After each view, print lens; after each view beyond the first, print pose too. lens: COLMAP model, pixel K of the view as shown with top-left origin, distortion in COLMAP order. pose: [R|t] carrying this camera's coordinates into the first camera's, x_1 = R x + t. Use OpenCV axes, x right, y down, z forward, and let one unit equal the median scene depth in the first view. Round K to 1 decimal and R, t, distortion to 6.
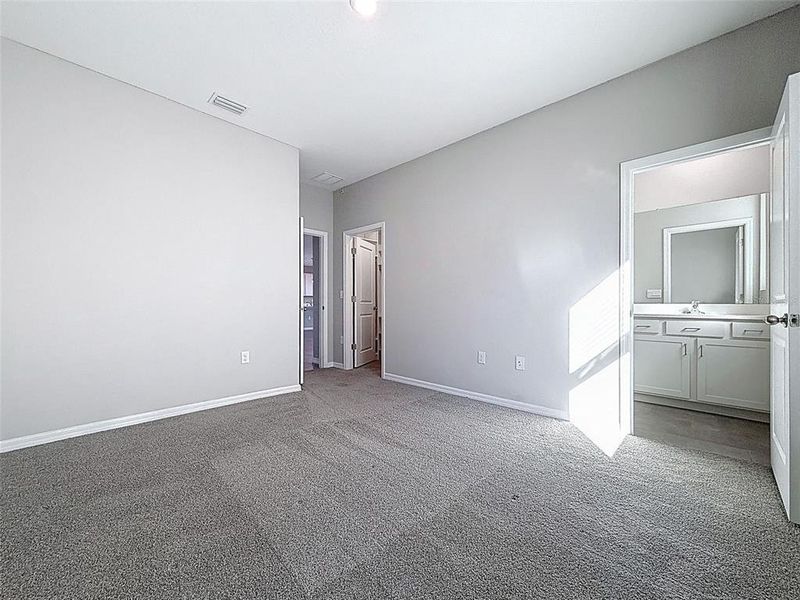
lens RADIAL K [[324.2, 0, 398.8], [0, 324.2, 297.8], [0, 0, 1]] dist [-0.001202, -0.000039]
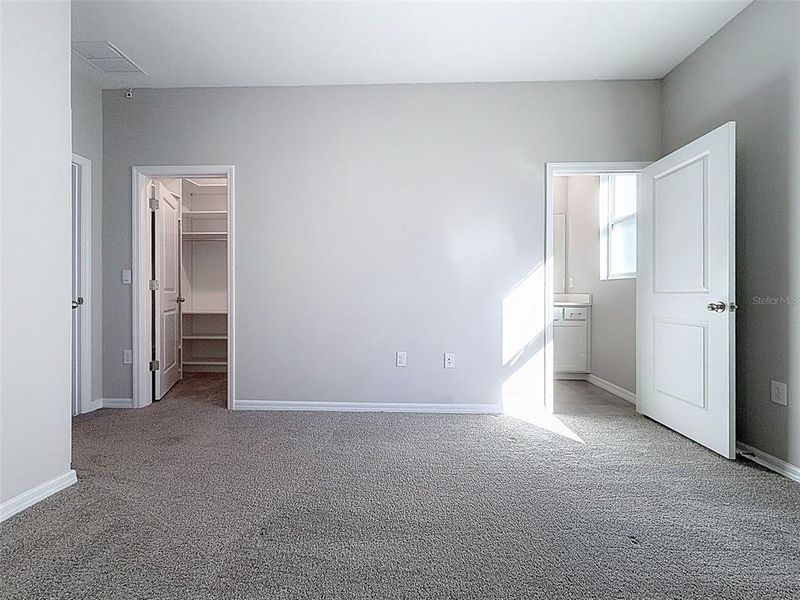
lens RADIAL K [[323.2, 0, 399.2], [0, 323.2, 290.5], [0, 0, 1]] dist [0.000422, 0.000240]
pose [[0.751202, 0.006564, 0.660040, -0.267771], [-0.013399, 0.999896, 0.005306, 0.005977], [-0.659937, -0.012830, 0.751211, 0.361584]]
